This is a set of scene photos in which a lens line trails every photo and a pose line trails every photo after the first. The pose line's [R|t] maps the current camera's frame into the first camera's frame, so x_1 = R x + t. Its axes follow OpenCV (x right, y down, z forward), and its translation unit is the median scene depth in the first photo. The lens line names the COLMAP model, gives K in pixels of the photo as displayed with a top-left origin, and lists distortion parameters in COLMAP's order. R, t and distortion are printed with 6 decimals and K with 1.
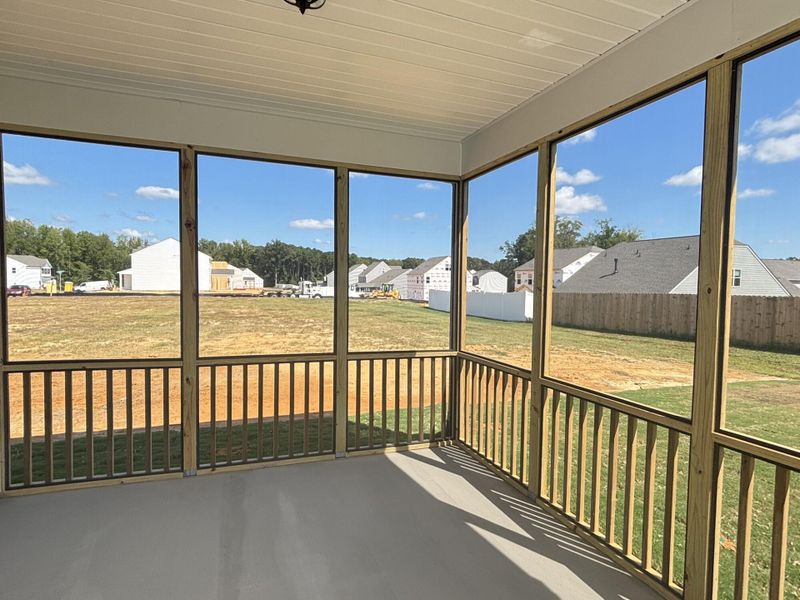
lens RADIAL K [[422.5, 0, 400.0], [0, 422.5, 300.0], [0, 0, 1]] dist [0.002335, -0.001526]
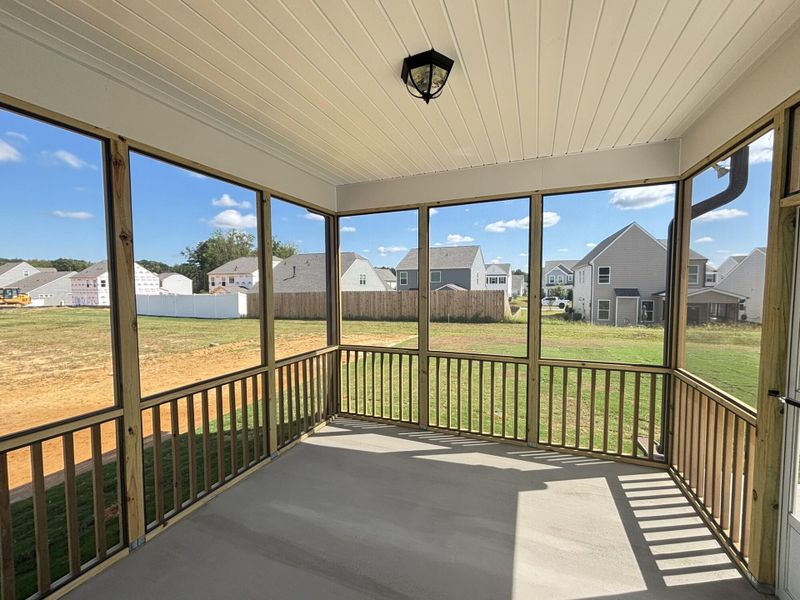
lens RADIAL K [[329.6, 0, 400.0], [0, 329.6, 300.0], [0, 0, 1]] dist [0.001028, 0.000059]
pose [[0.689503, -0.053960, 0.722270, -0.476793], [0.047284, 0.998447, 0.029454, -0.042492], [-0.722738, 0.013843, 0.690984, 0.156092]]
